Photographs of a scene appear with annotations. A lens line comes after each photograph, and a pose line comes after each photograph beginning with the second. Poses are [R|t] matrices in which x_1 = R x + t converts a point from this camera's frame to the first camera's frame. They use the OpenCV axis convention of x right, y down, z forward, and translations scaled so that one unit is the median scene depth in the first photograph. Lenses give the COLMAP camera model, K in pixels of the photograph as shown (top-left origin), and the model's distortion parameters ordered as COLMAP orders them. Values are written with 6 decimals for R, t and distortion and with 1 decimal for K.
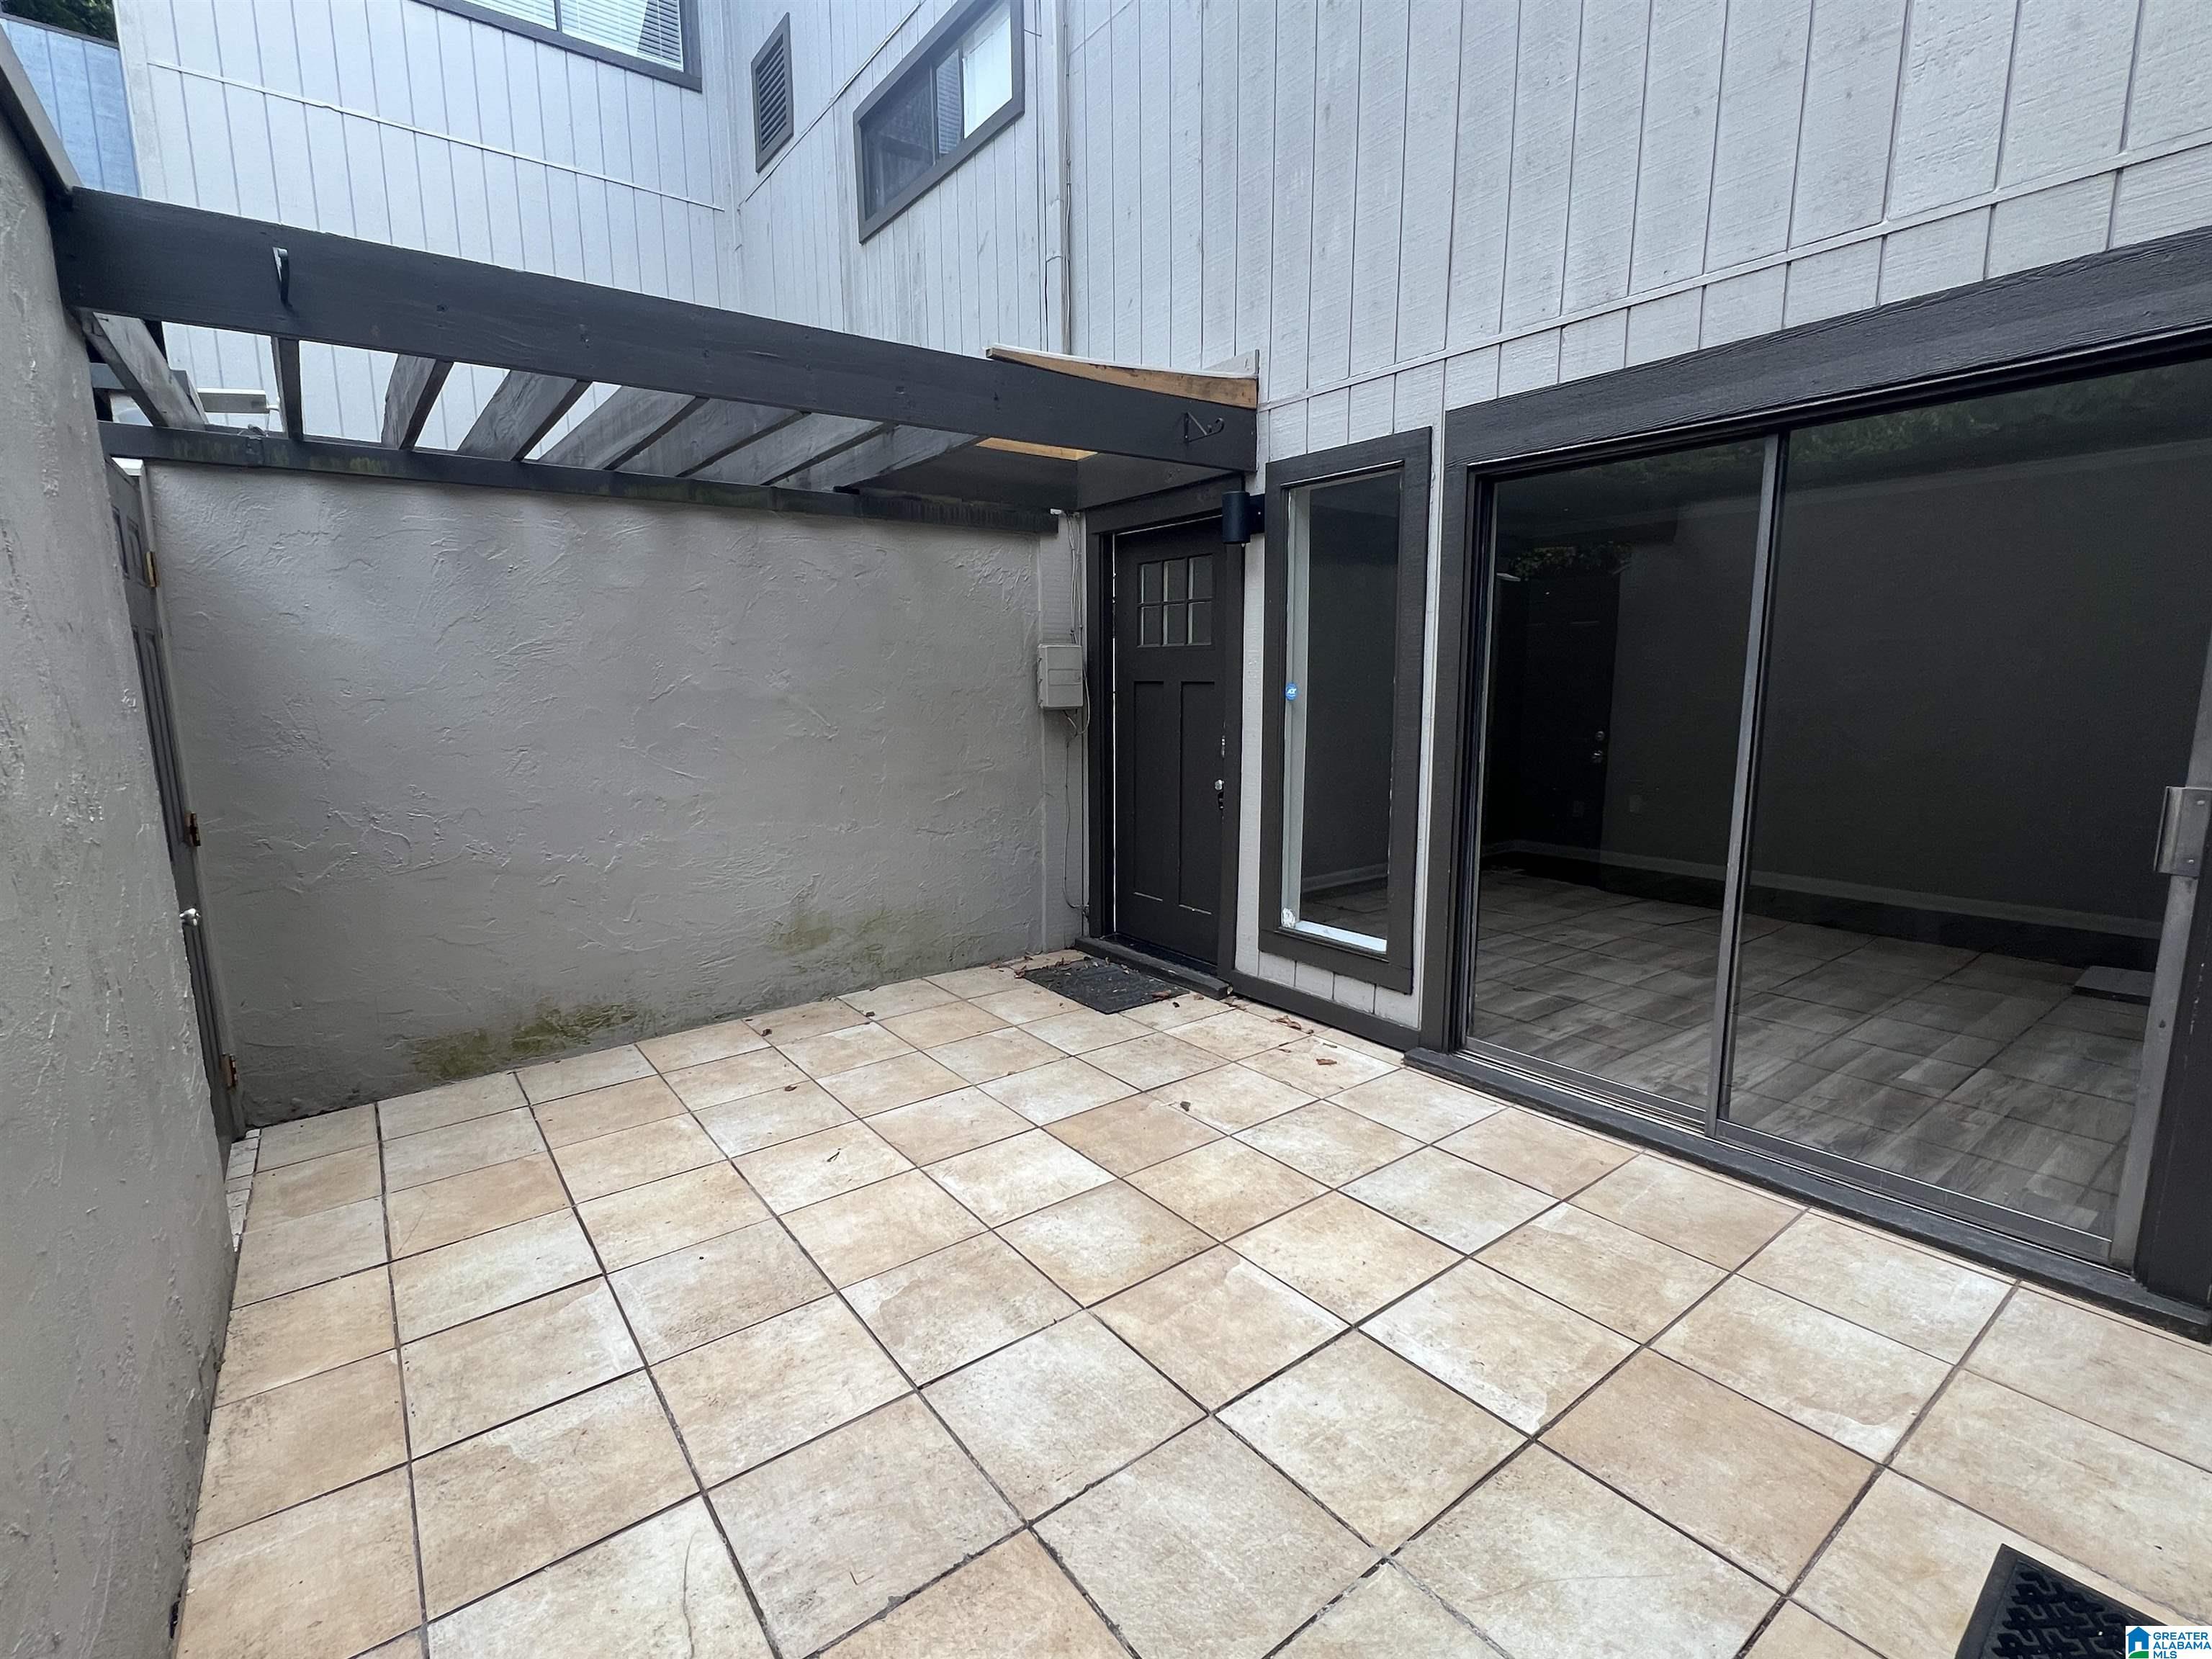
lens RADIAL K [[1027.3, 0, 1102.9], [0, 1027.3, 831.3], [0, 0, 1]] dist [-0.001526, 0.000167]
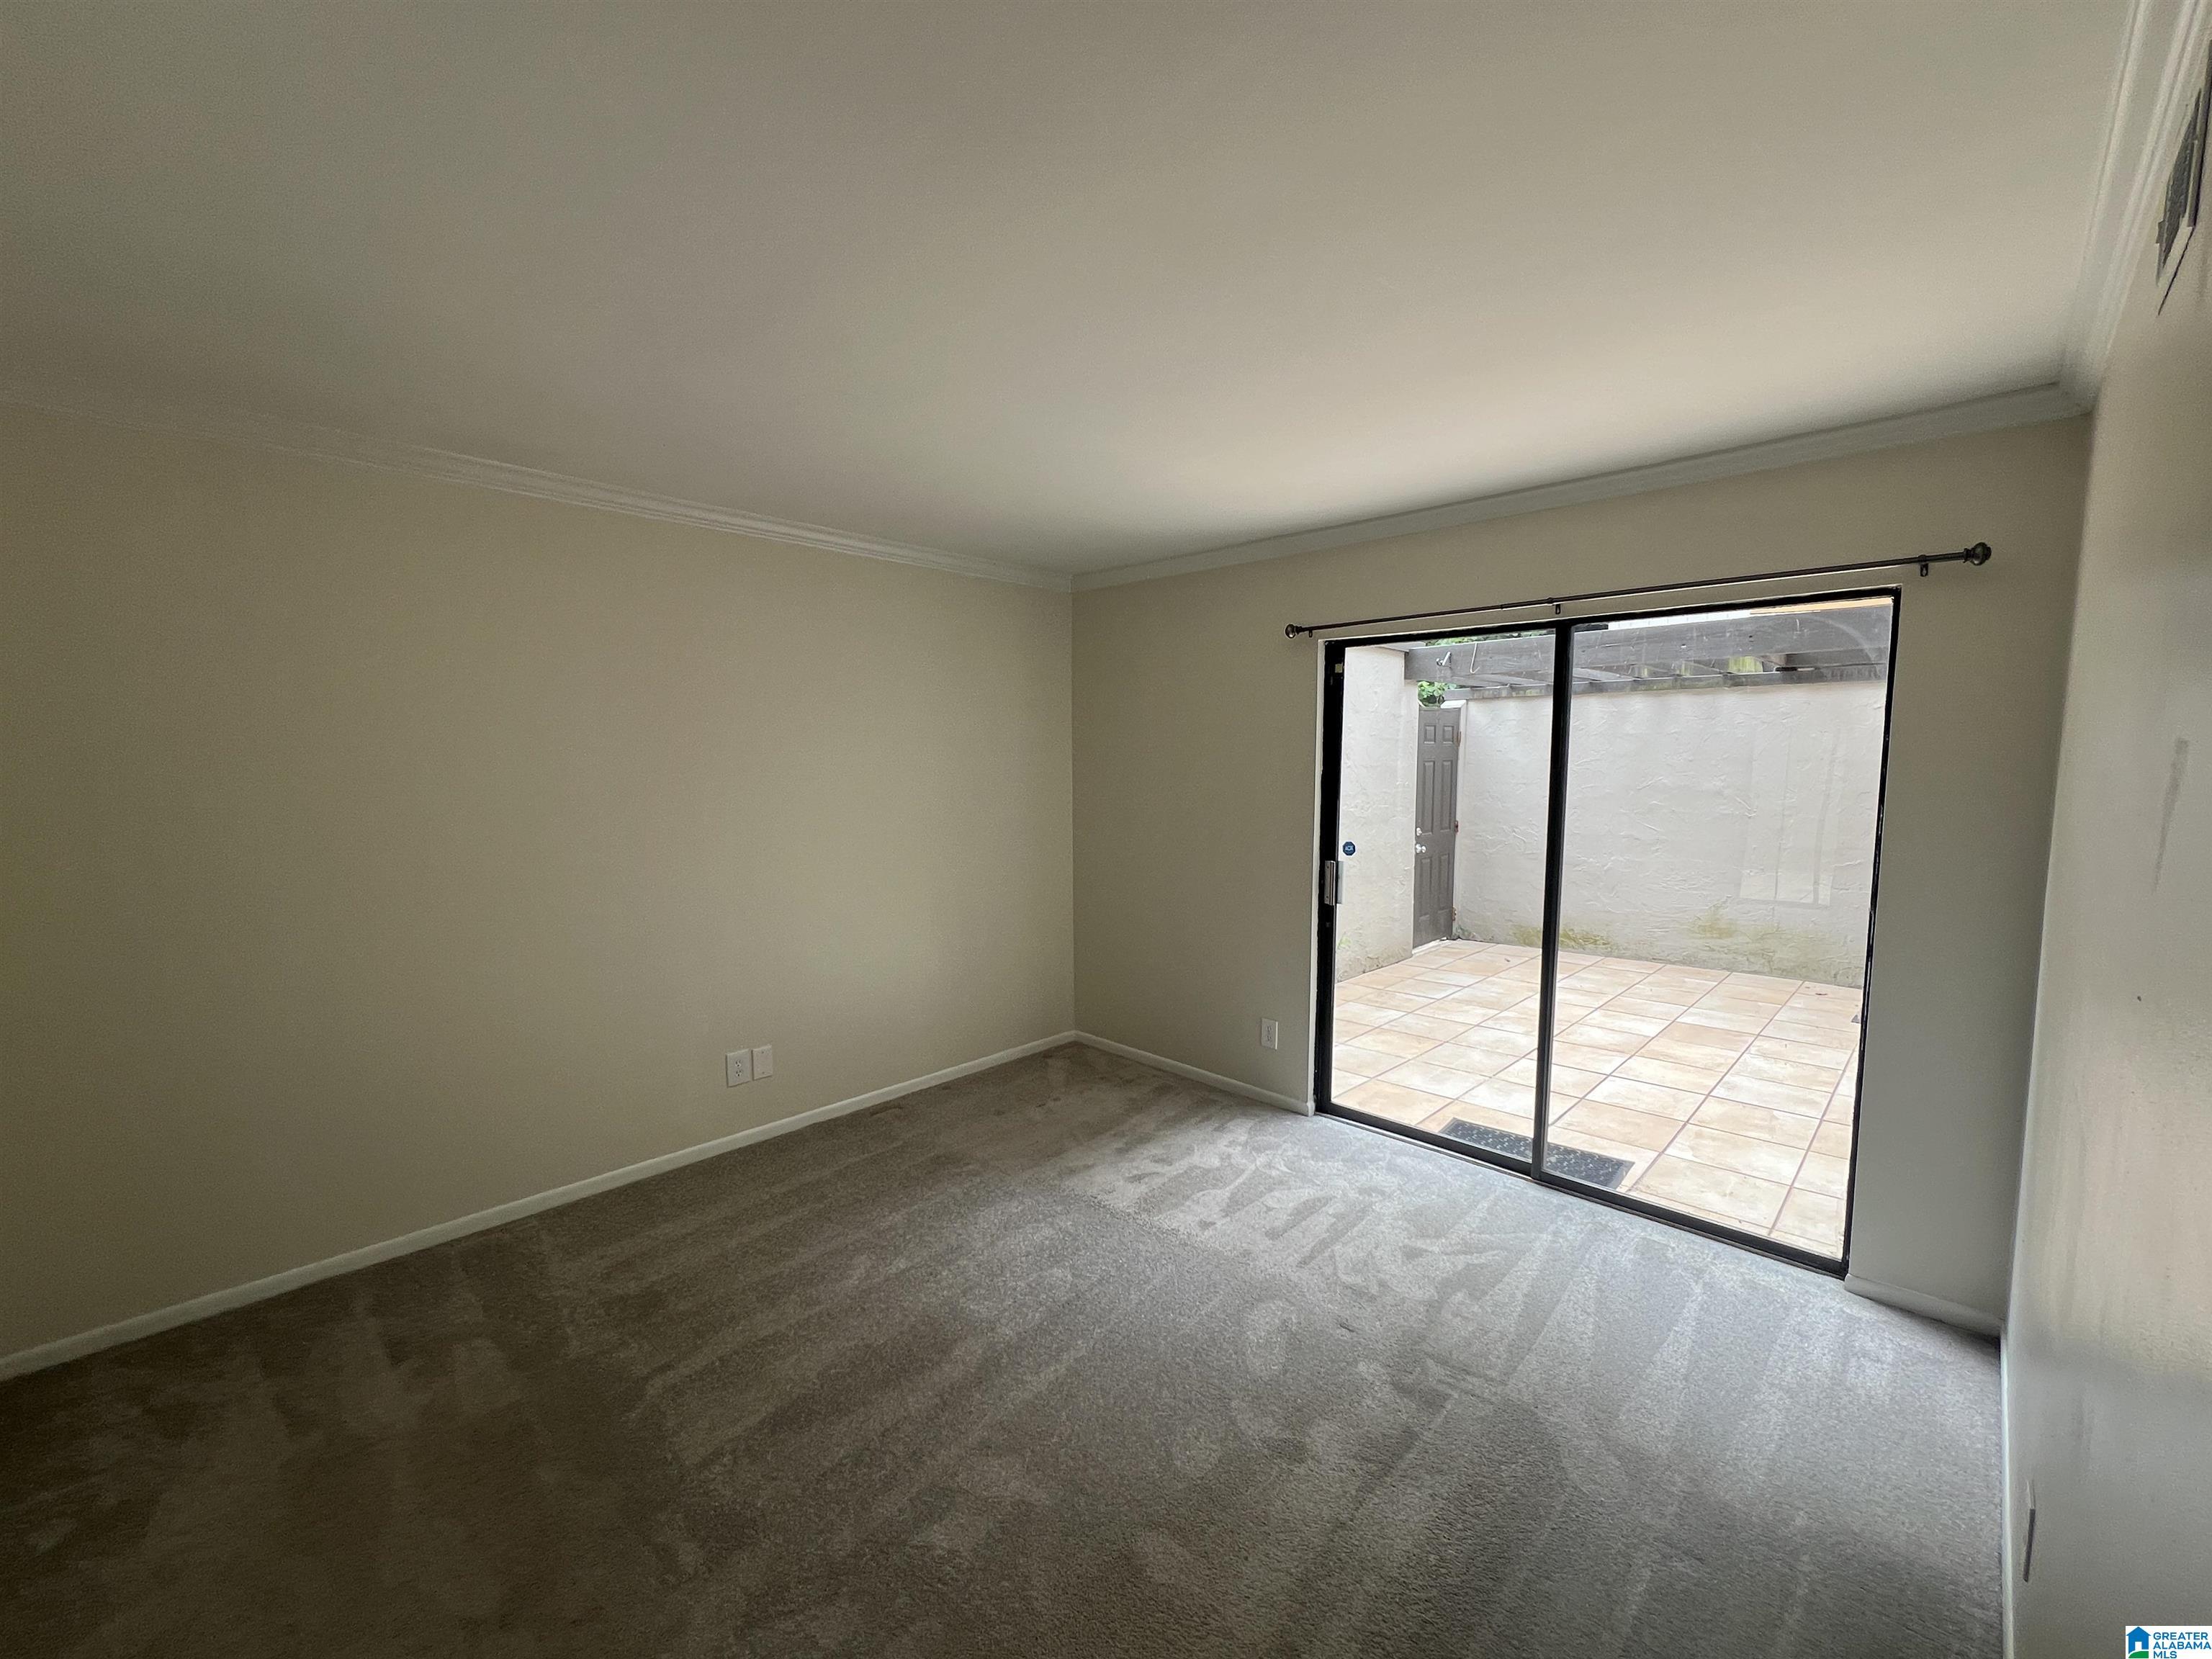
lens RADIAL K [[901.9, 0, 1112.8], [0, 901.9, 829.4], [0, 0, 1]] dist [-0.002691, -0.000103]
pose [[0.159420, 0.093877, -0.982737, 1.349884], [-0.149106, 0.986338, 0.070033, -0.023897], [0.975886, 0.135367, 0.171239, -0.339849]]
